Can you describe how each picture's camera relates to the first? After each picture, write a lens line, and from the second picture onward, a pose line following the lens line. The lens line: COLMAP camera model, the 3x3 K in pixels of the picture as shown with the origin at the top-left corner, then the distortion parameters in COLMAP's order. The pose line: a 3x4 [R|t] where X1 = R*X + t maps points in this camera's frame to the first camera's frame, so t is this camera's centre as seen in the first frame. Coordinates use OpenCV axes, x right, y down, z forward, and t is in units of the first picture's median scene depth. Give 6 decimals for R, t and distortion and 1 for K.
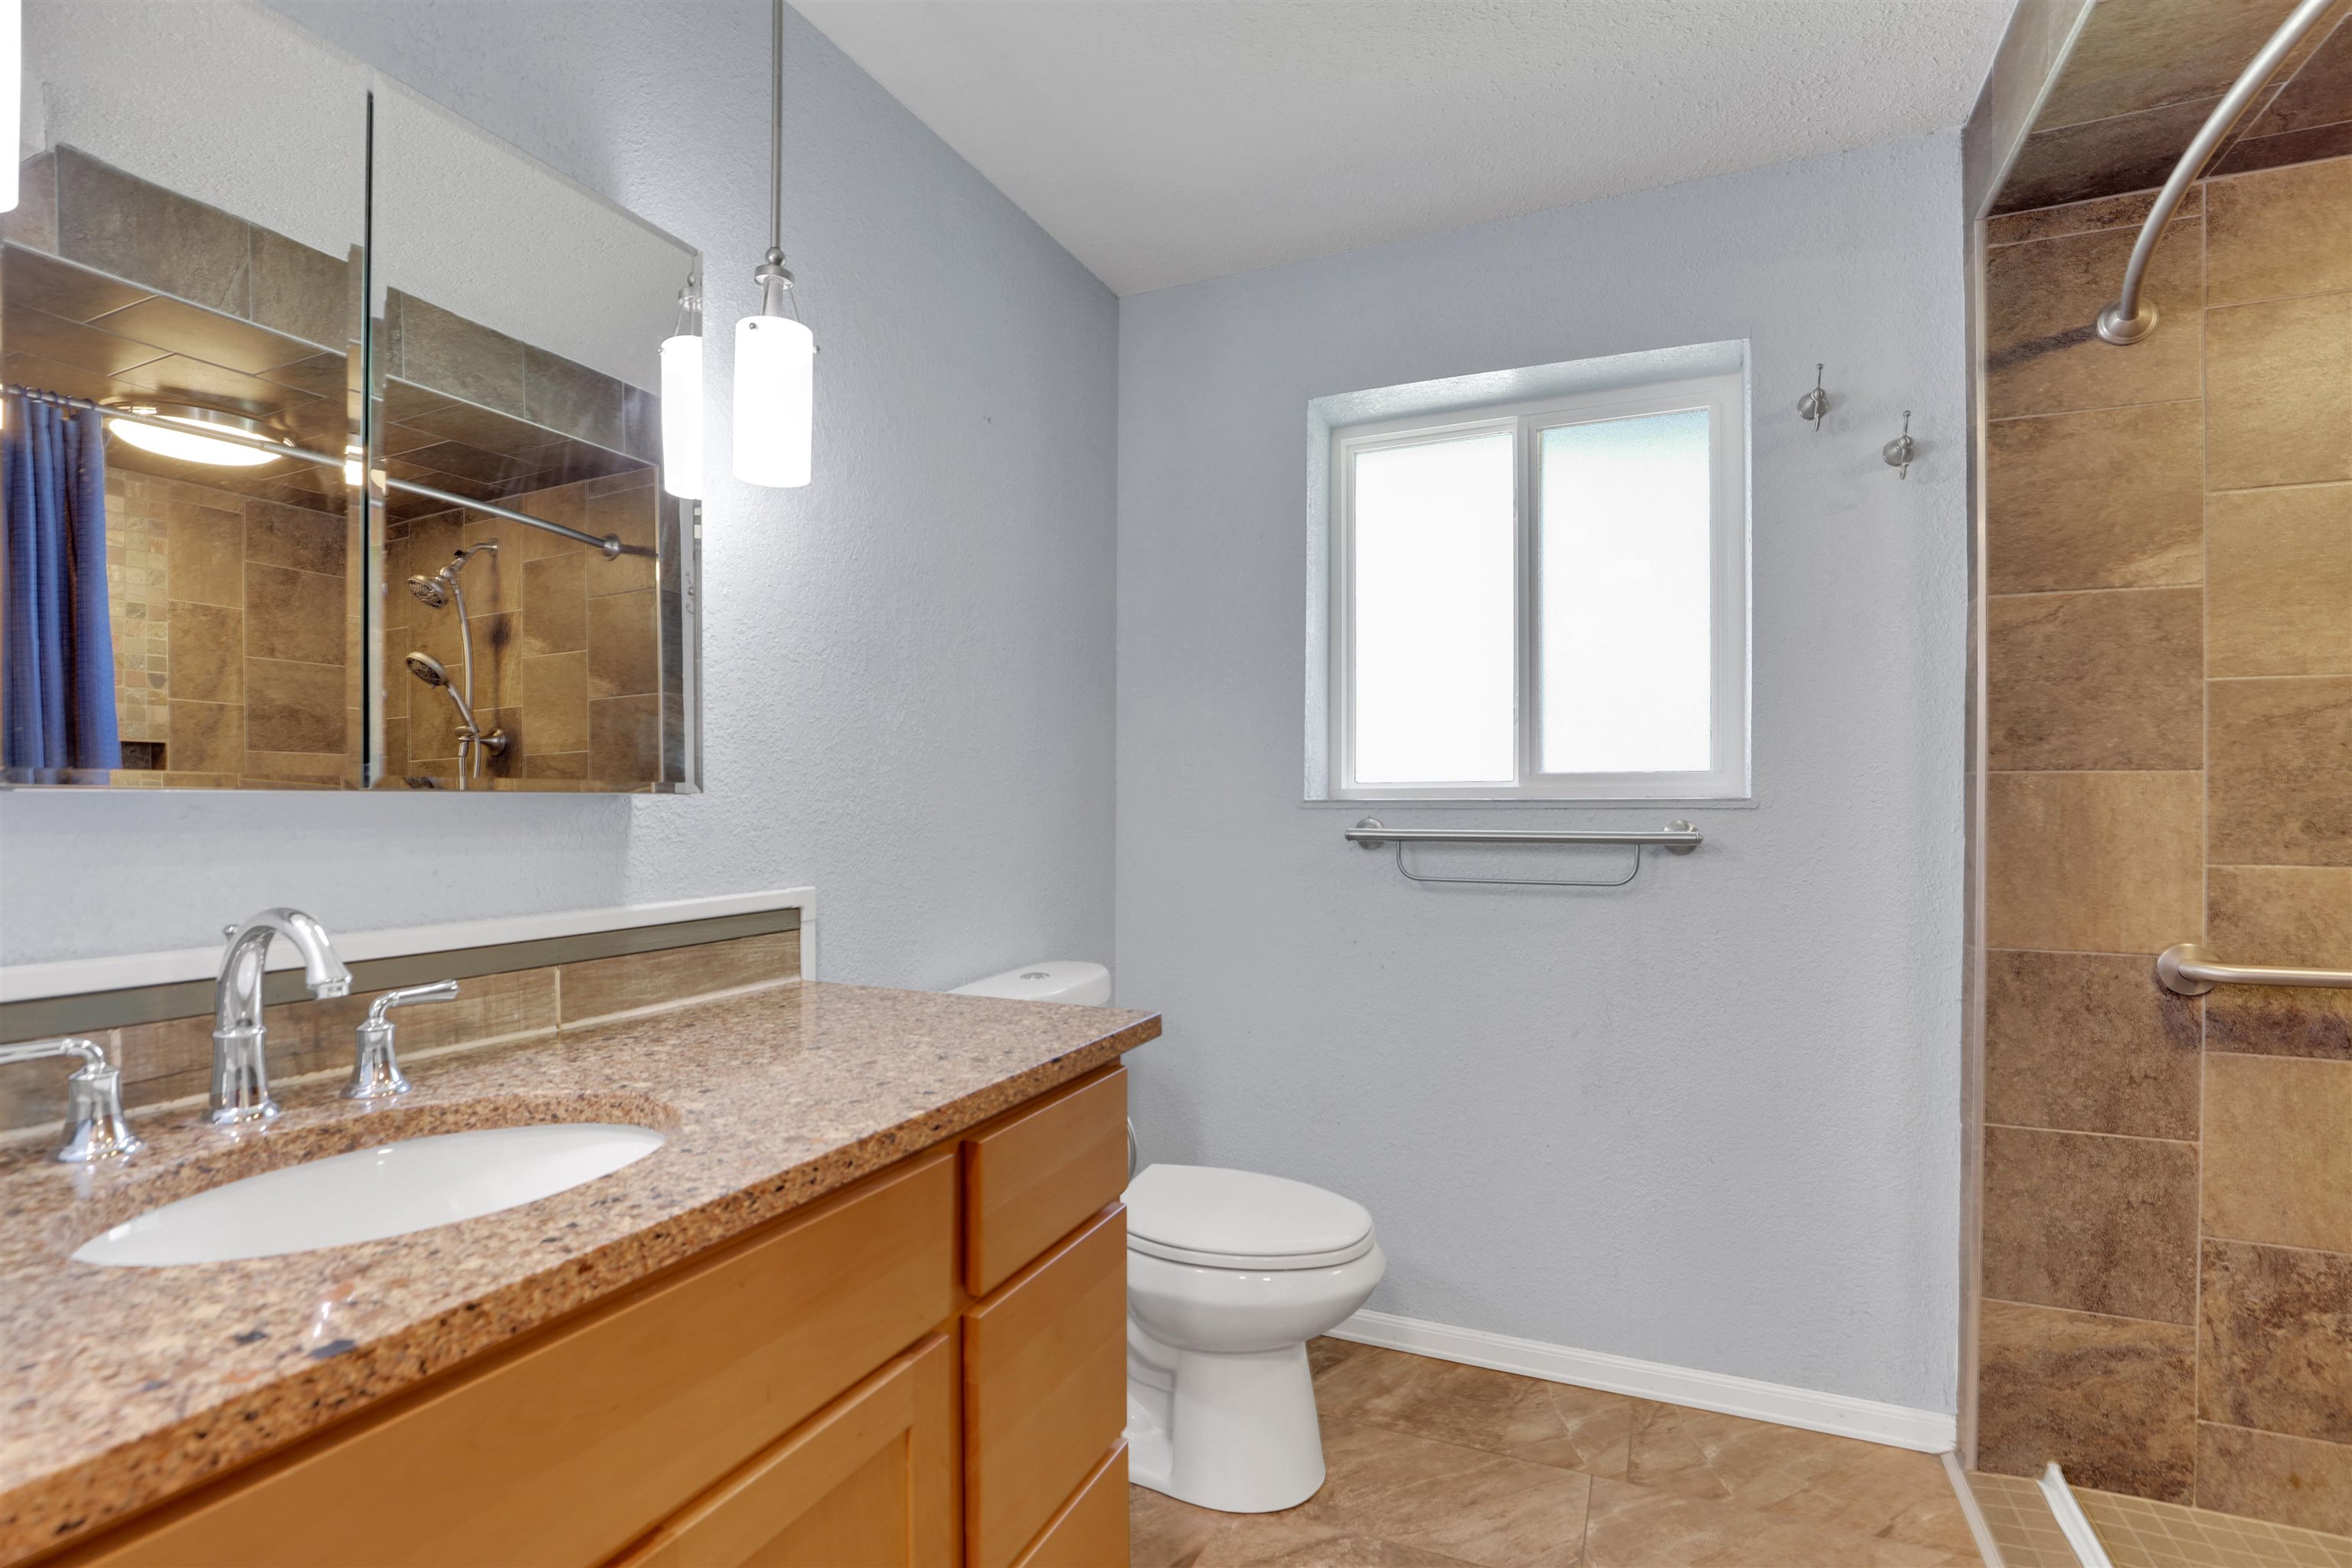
lens RADIAL K [[1089.5, 0, 1184.7], [0, 1089.5, 828.7], [0, 0, 1]] dist [-0.035983, 0.008810]
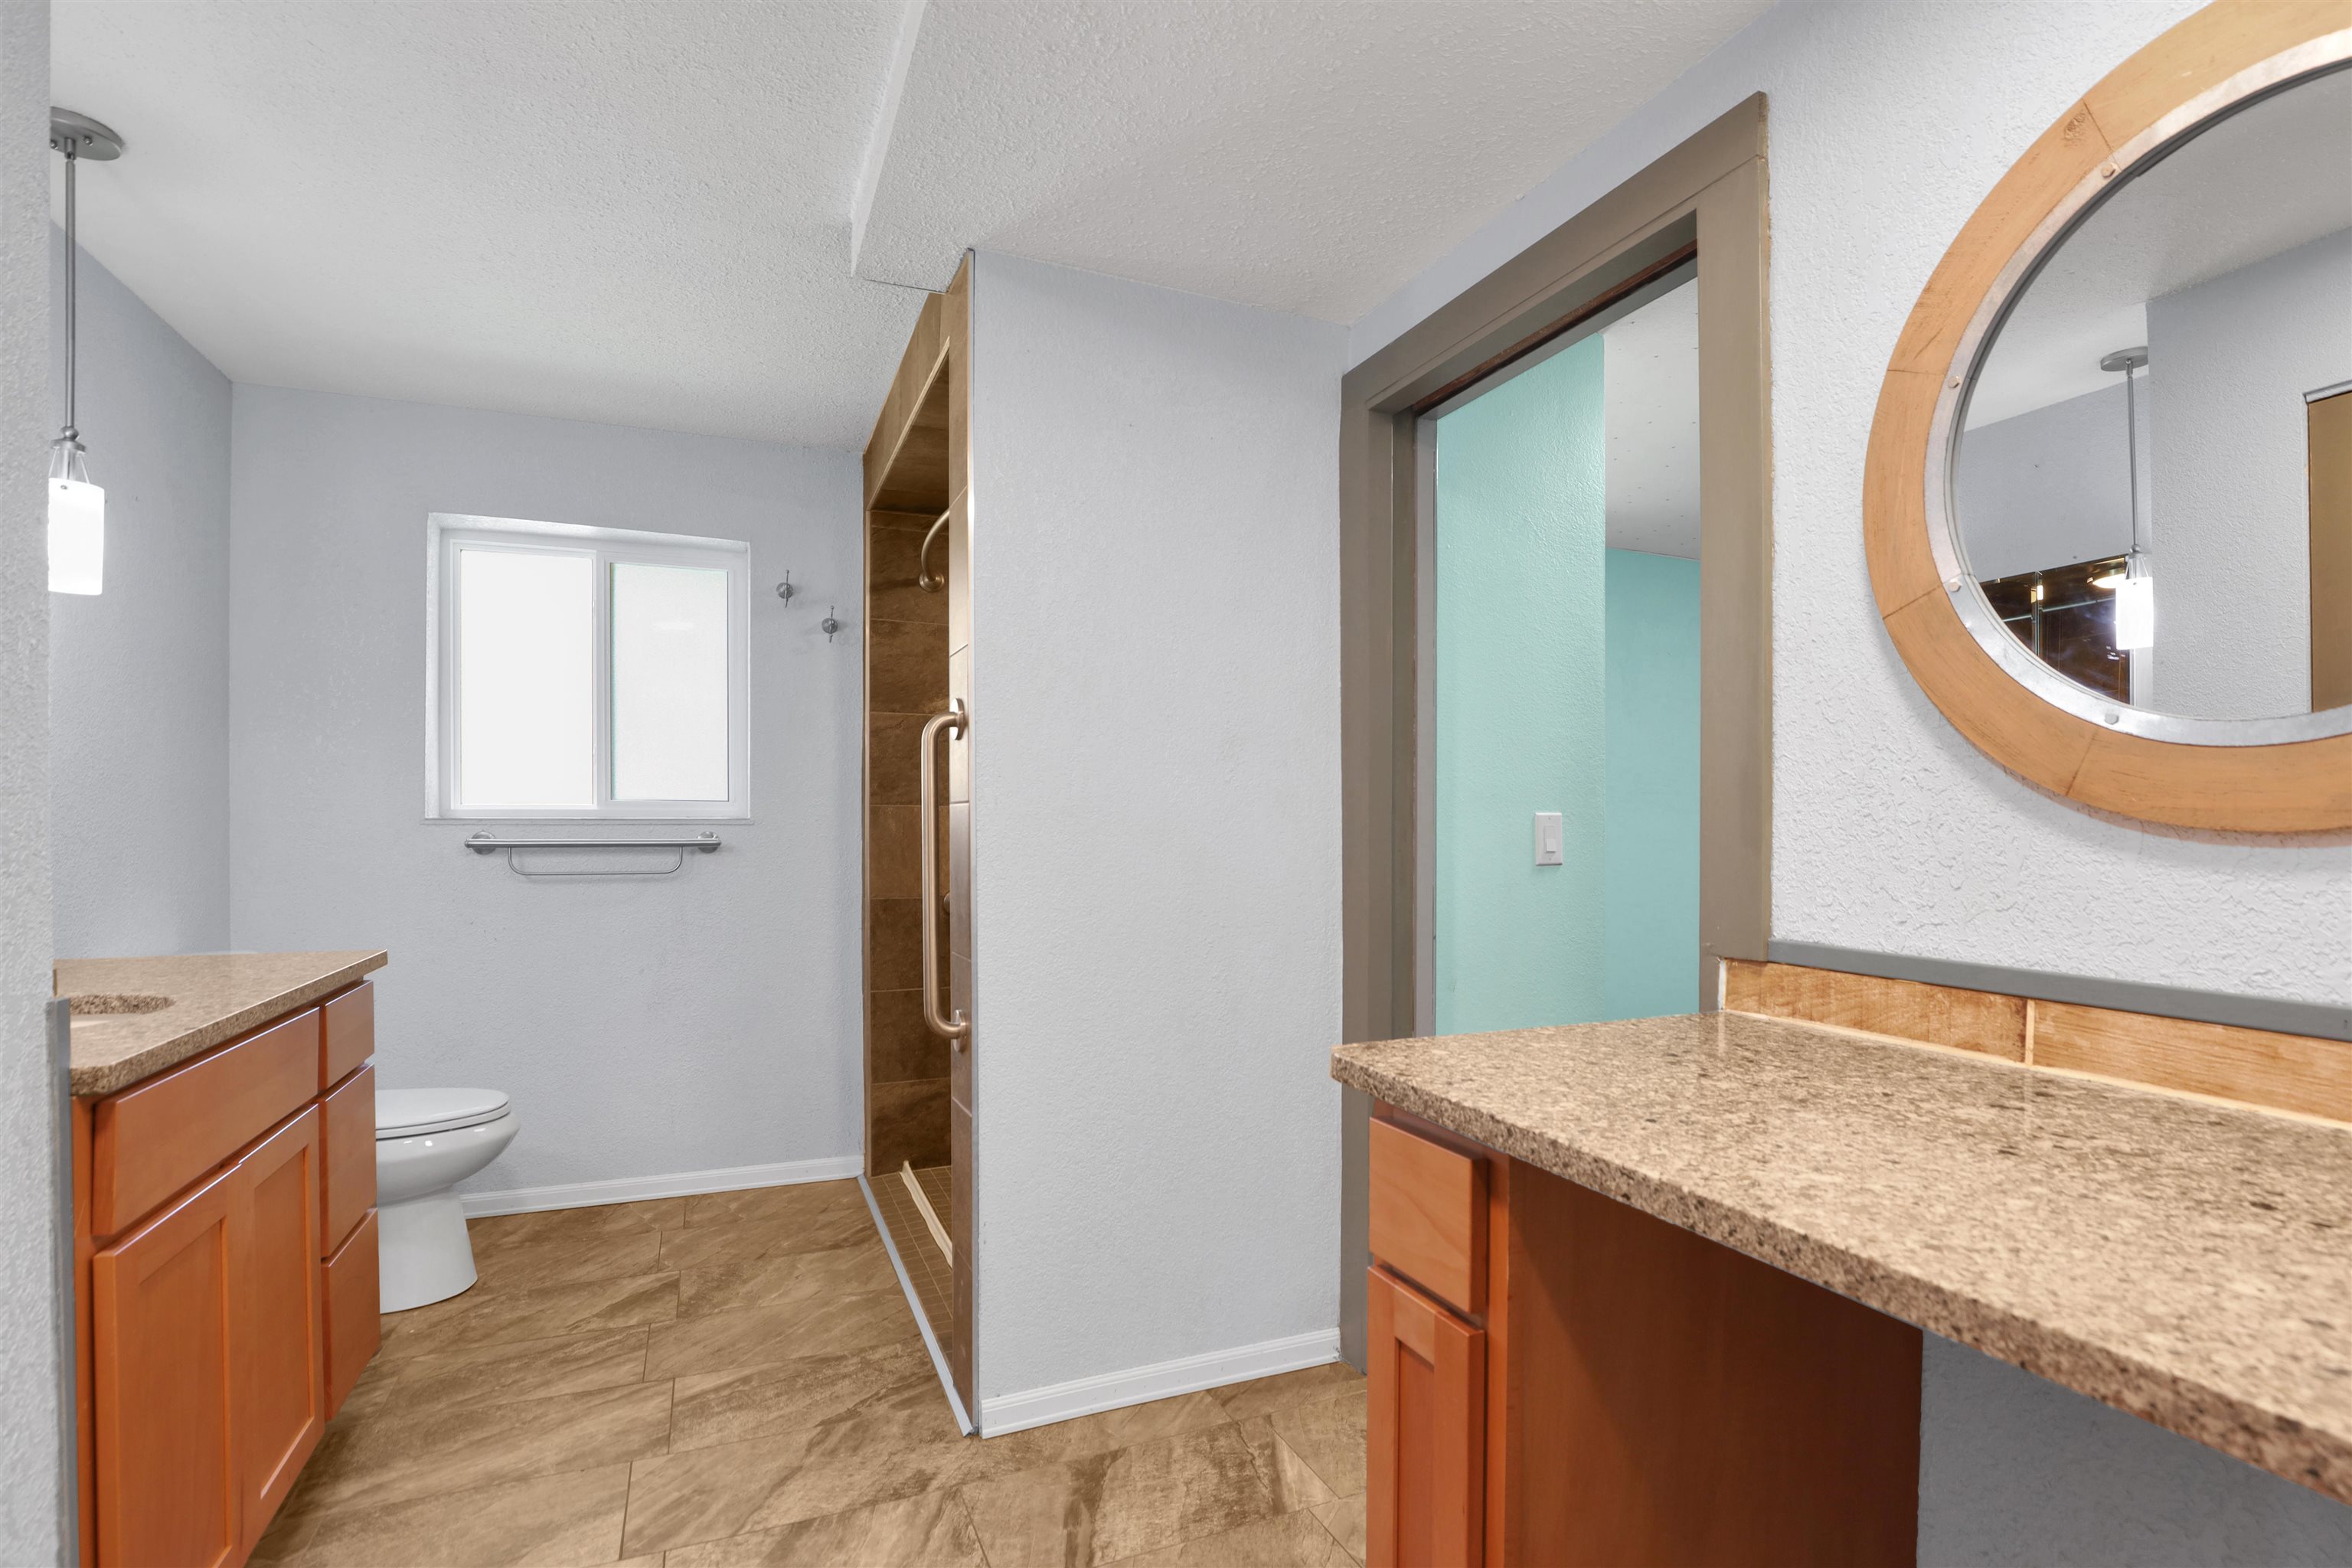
lens RADIAL K [[1089.5, 0, 1184.7], [0, 1089.5, 828.7], [0, 0, 1]] dist [-0.035983, 0.008810]
pose [[0.674131, -0.002094, 0.738608, -0.288202], [0.013015, 0.999874, -0.009044, 0.013137], [-0.738497, 0.015710, 0.674074, -0.692980]]
